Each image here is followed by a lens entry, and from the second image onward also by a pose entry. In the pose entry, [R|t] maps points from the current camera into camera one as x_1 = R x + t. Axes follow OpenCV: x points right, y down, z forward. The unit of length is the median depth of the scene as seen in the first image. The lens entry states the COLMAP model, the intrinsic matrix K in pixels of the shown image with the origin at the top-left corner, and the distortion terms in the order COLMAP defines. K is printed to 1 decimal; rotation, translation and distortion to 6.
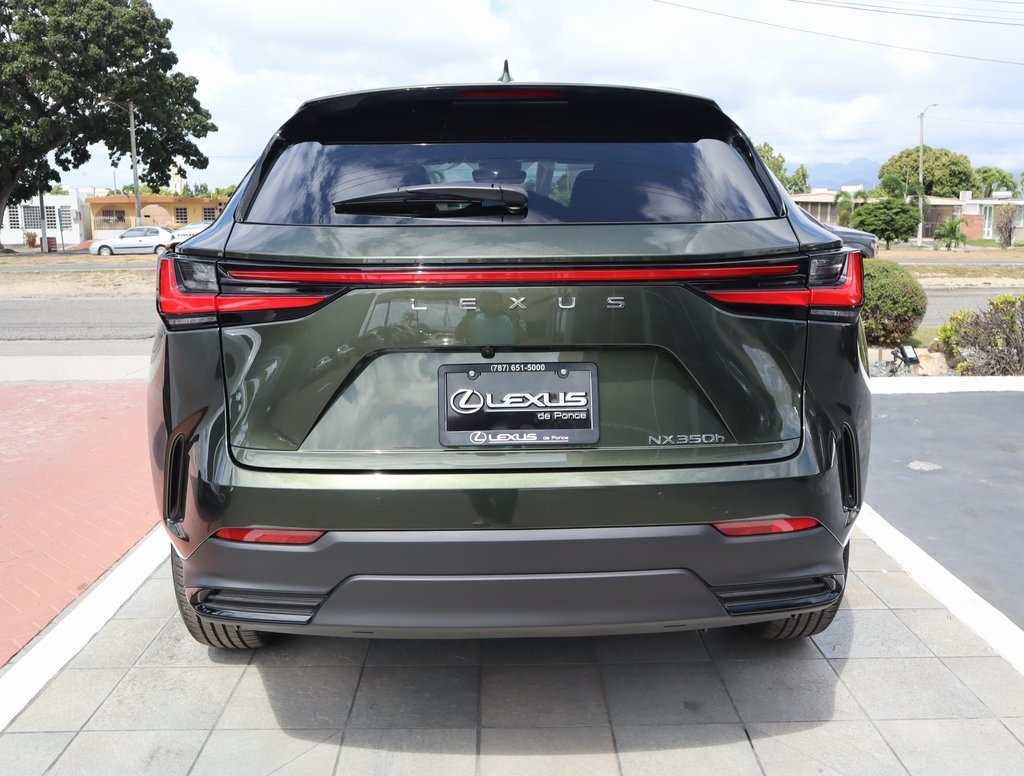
lens RADIAL K [[916.9, 0, 511.1], [0, 916.9, 407.8], [0, 0, 1]] dist [-0.069275, 0.045337]
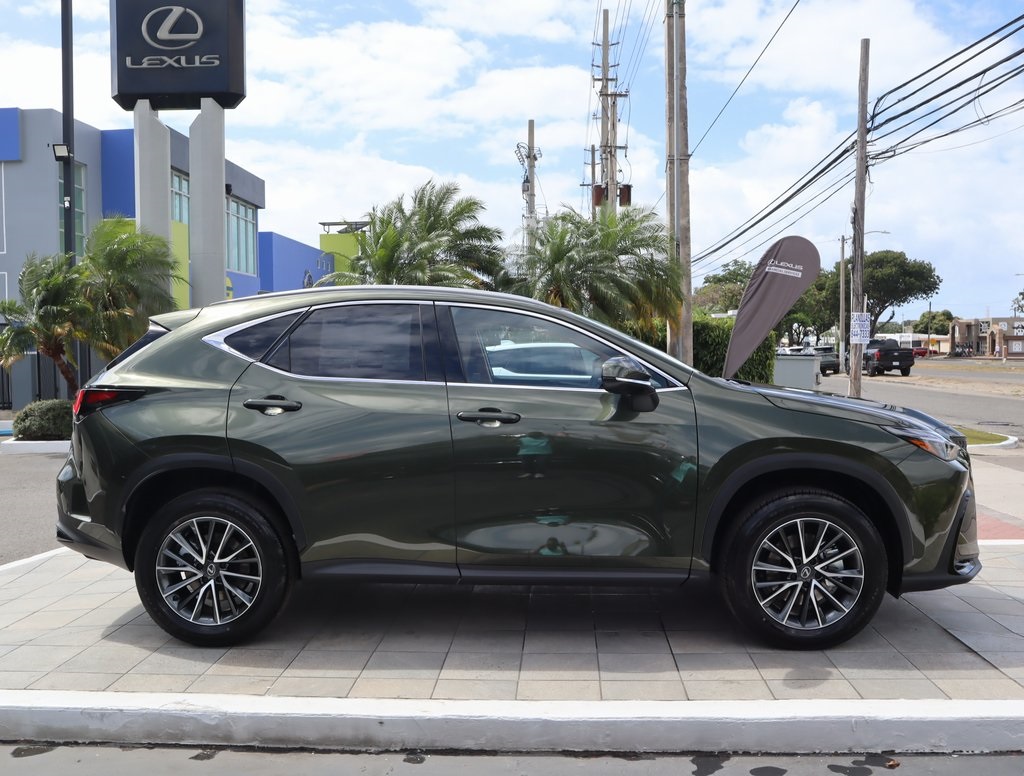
lens RADIAL K [[916.9, 0, 513.9], [0, 916.9, 390.9], [0, 0, 1]] dist [-0.069275, 0.045337]
pose [[-0.064920, 0.051736, -0.996548, 0.094008], [-0.196466, 0.978446, 0.063595, -0.019425], [0.978359, 0.199917, -0.053357, 0.080944]]
